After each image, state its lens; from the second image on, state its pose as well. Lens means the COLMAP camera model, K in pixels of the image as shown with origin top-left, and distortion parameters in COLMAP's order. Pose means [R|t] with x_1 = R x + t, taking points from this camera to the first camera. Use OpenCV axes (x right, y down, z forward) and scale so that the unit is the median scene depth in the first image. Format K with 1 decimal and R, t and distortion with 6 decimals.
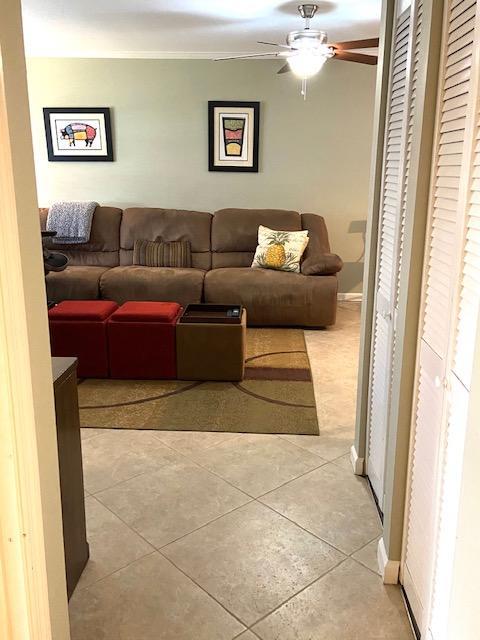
lens RADIAL K [[583.4, 0, 239.6], [0, 583.4, 319.7], [0, 0, 1]] dist [0.048203, 0.000000]
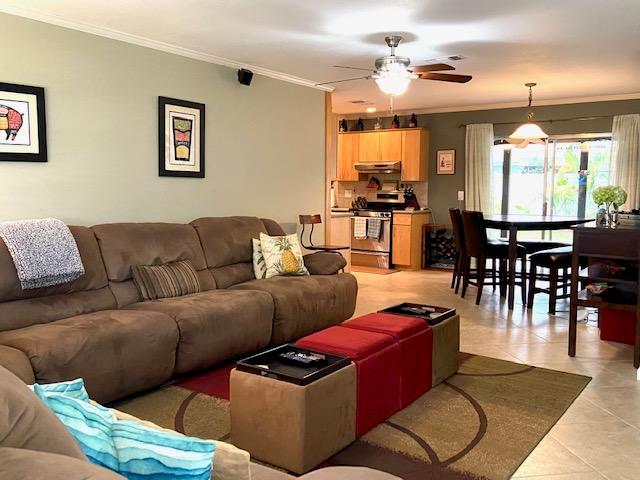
lens RADIAL K [[583.4, 0, 316.5], [0, 583.4, 236.9], [0, 0, 1]] dist [0.048203, 0.000000]
pose [[0.542436, -0.081689, 0.836116, -0.649608], [0.212463, 0.976246, -0.042458, -0.089319], [-0.812787, 0.200675, 0.546907, 0.390439]]
